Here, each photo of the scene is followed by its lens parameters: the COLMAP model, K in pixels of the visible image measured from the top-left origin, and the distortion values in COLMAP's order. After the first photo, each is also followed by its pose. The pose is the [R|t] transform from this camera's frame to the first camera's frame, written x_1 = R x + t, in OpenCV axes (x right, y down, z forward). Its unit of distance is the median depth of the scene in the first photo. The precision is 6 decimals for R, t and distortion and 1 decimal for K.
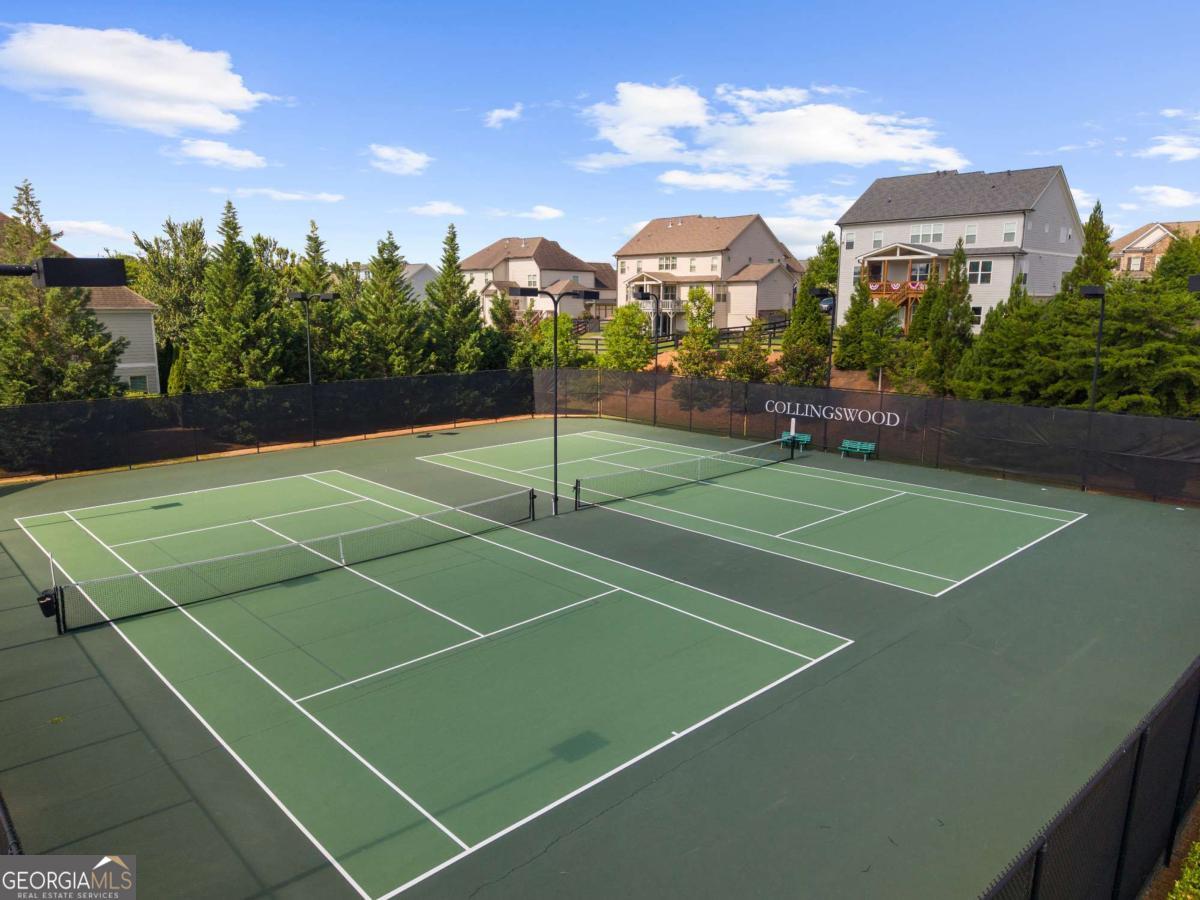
lens RADIAL K [[834.1, 0, 600.0], [0, 834.1, 450.0], [0, 0, 1]] dist [-0.001122, -0.001125]
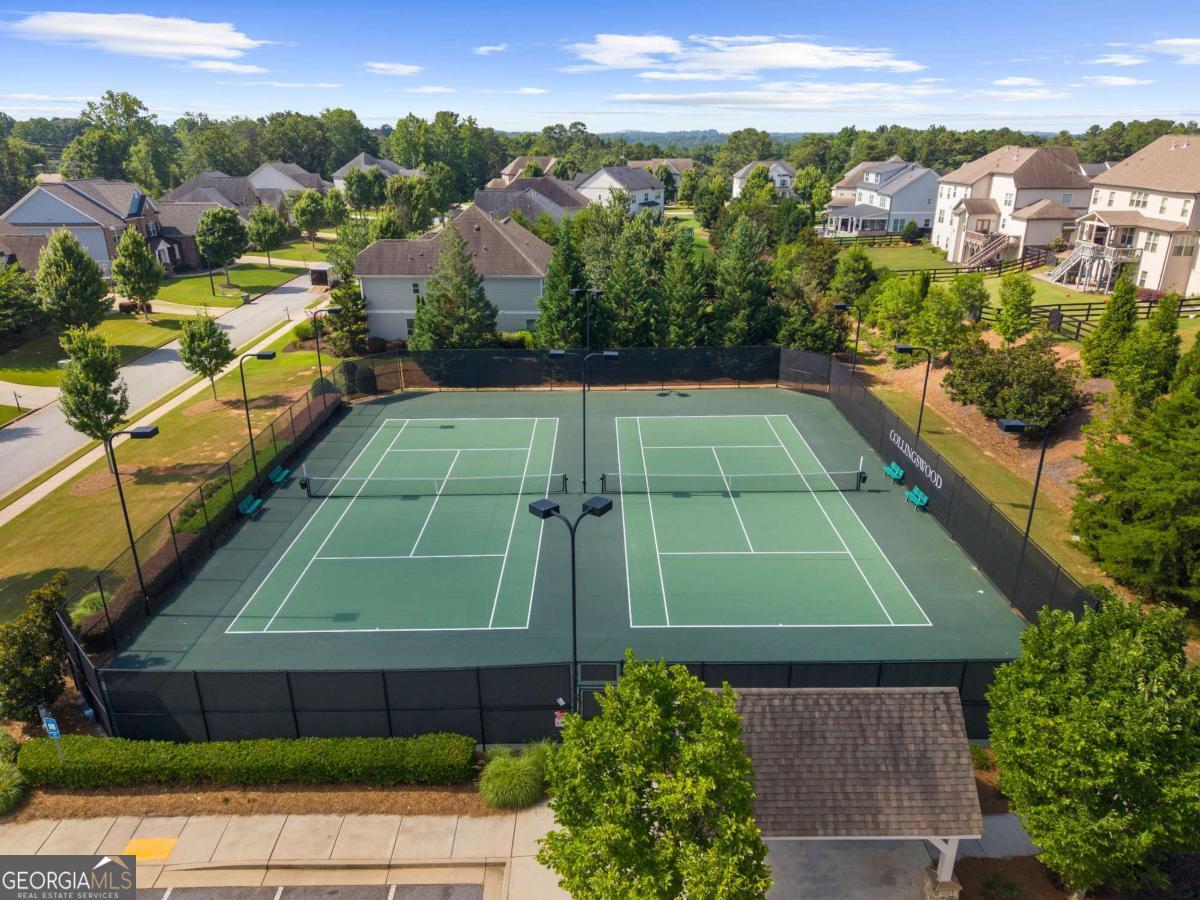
lens RADIAL K [[801.8, 0, 600.0], [0, 801.8, 450.0], [0, 0, 1]] dist [0.056522, -0.000308]
pose [[0.729878, 0.246765, -0.637484, 0.627028], [-0.117800, 0.964023, 0.238291, -0.249859], [0.673351, -0.098828, 0.732688, -0.052285]]
